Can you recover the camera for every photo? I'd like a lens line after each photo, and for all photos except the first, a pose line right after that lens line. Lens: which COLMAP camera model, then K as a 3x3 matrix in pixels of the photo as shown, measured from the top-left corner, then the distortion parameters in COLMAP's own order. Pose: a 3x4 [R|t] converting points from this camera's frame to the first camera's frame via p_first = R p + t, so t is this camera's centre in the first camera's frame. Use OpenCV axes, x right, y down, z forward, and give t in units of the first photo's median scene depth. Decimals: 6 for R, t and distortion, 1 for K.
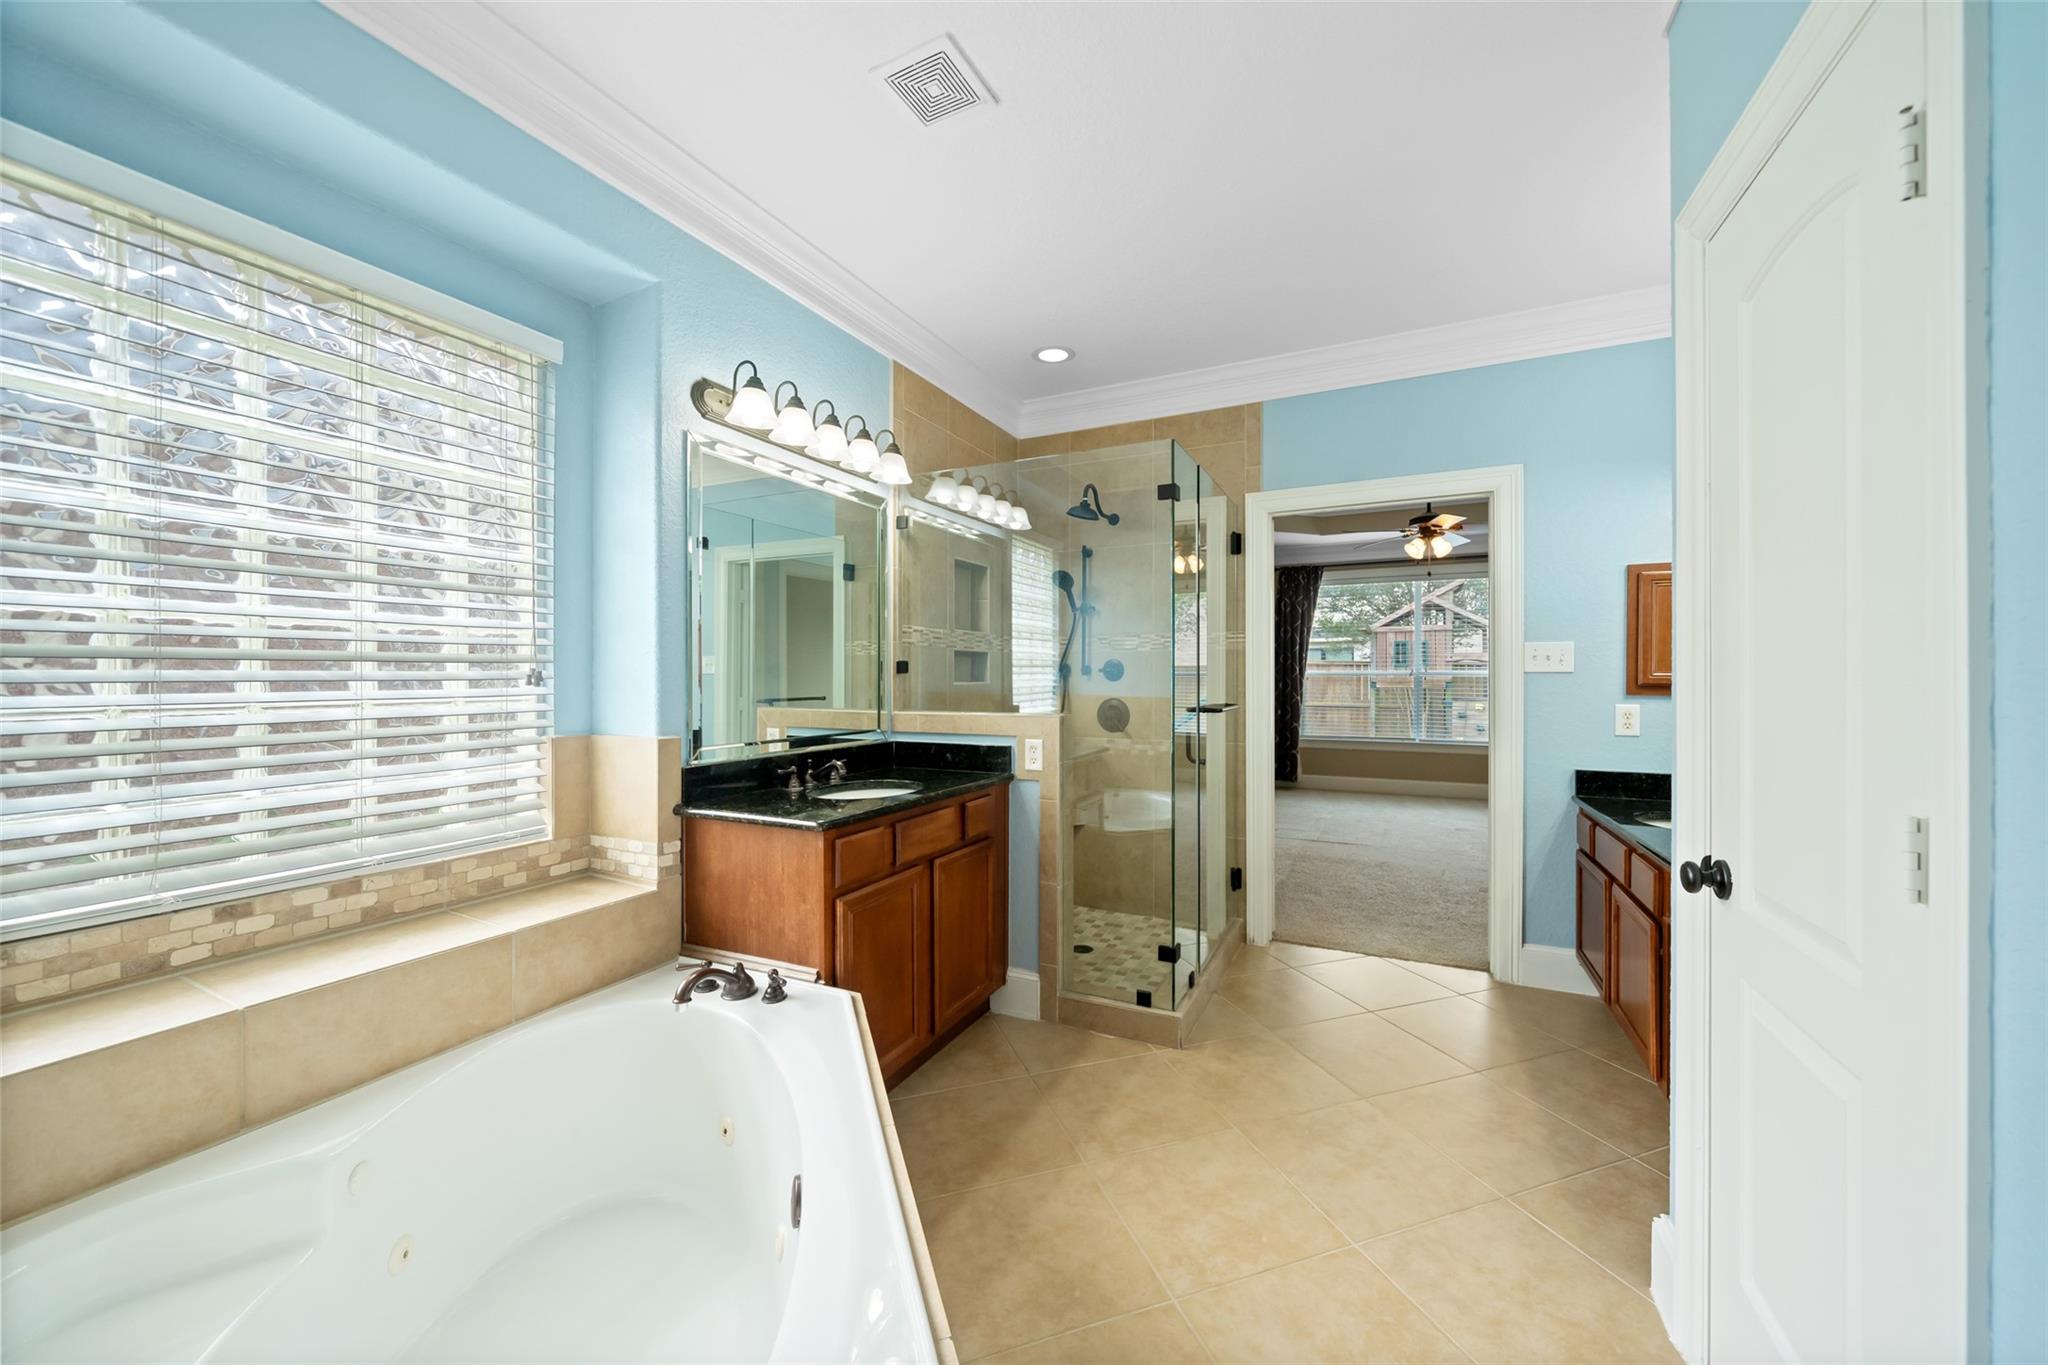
lens RADIAL K [[768.9, 0, 1024.0], [0, 768.9, 682.4], [0, 0, 1]] dist [0.002499, 0.000334]
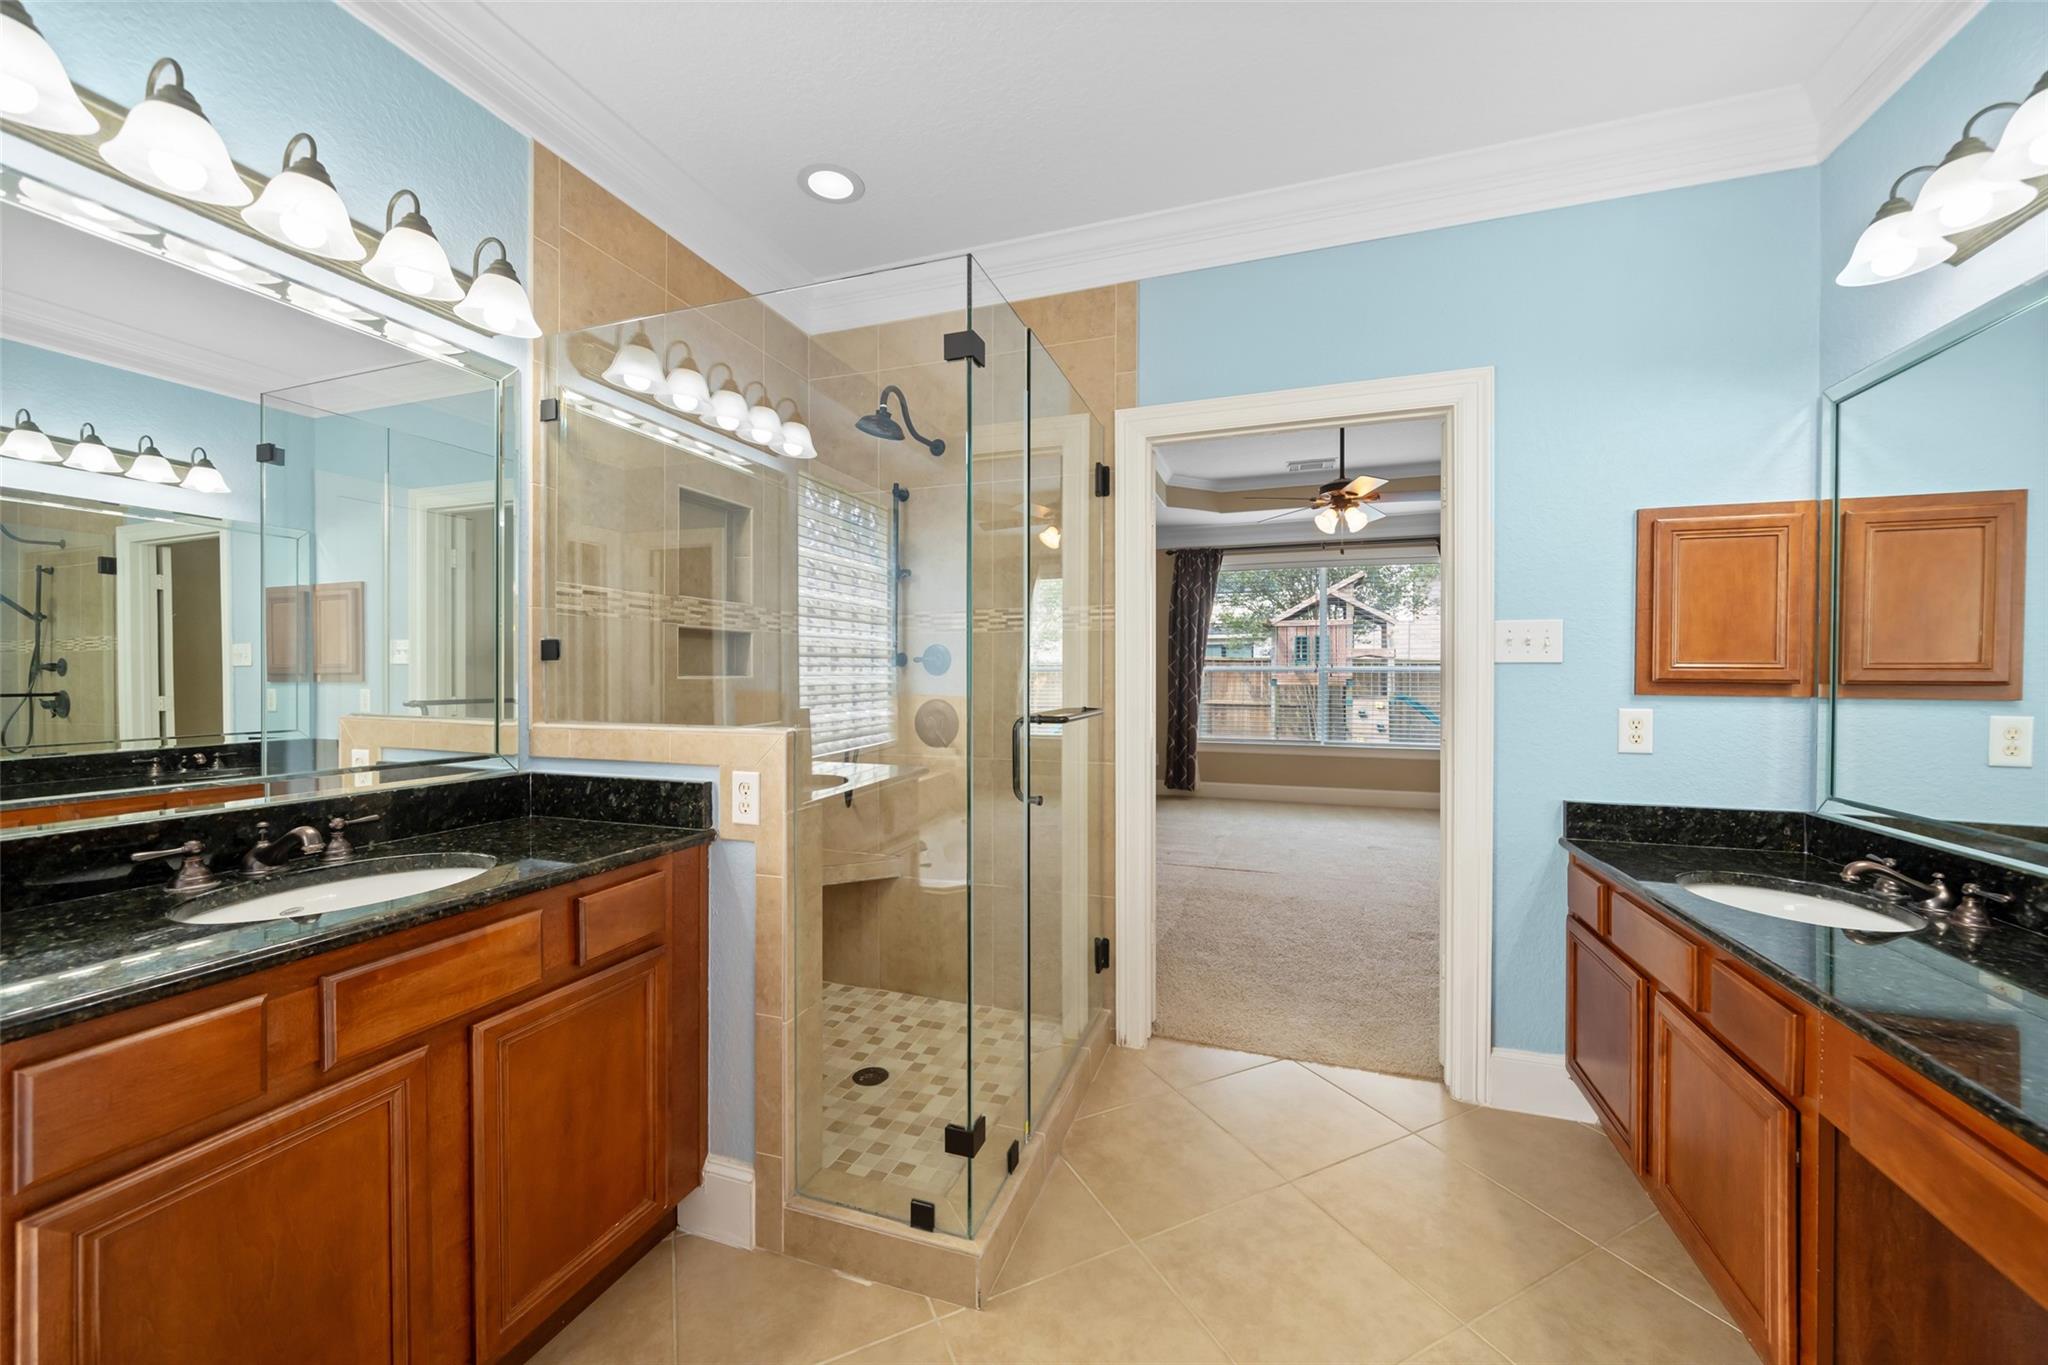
lens RADIAL K [[768.9, 0, 1025.8], [0, 768.9, 680.4], [0, 0, 1]] dist [0.002499, 0.000334]
pose [[0.992929, 0.001586, 0.118701, 0.128909], [-0.001654, 0.999999, 0.000476, 0.003061], [-0.118701, -0.000669, 0.992930, 0.322928]]
